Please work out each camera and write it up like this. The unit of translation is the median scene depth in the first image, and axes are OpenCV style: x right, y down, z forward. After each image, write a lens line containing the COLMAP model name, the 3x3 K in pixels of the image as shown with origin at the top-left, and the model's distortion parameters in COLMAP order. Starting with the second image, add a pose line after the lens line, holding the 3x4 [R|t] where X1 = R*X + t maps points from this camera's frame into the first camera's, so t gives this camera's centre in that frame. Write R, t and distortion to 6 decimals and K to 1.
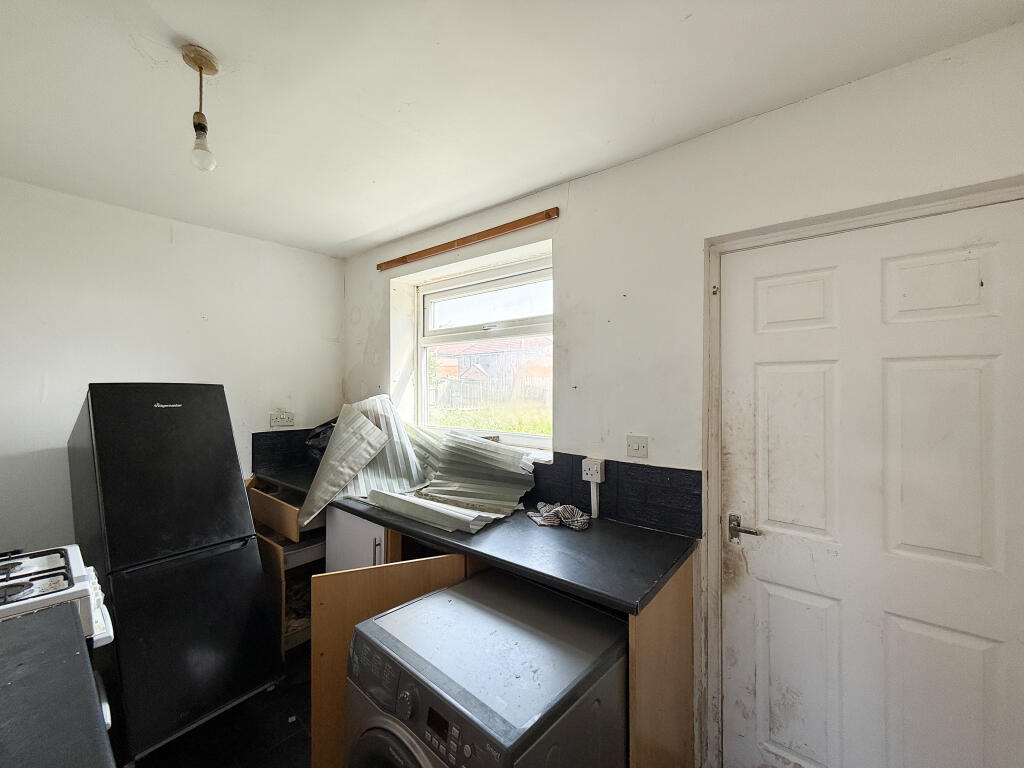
lens RADIAL K [[414.4, 0, 512.0], [0, 414.4, 384.0], [0, 0, 1]] dist [-0.000559, 0.000131]
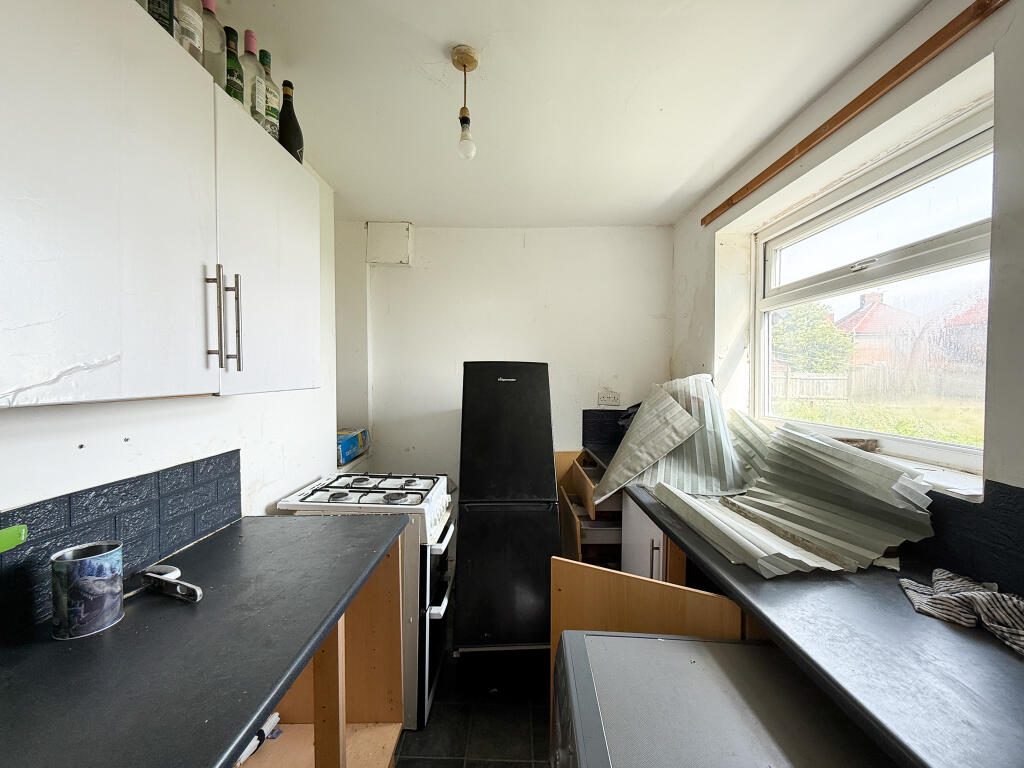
lens RADIAL K [[414.4, 0, 512.0], [0, 414.4, 384.0], [0, 0, 1]] dist [-0.000559, 0.000131]
pose [[0.632682, 0.018027, -0.774202, 0.112194], [-0.000733, 0.999743, 0.022679, 0.033710], [0.774412, -0.013781, 0.632532, 0.217457]]
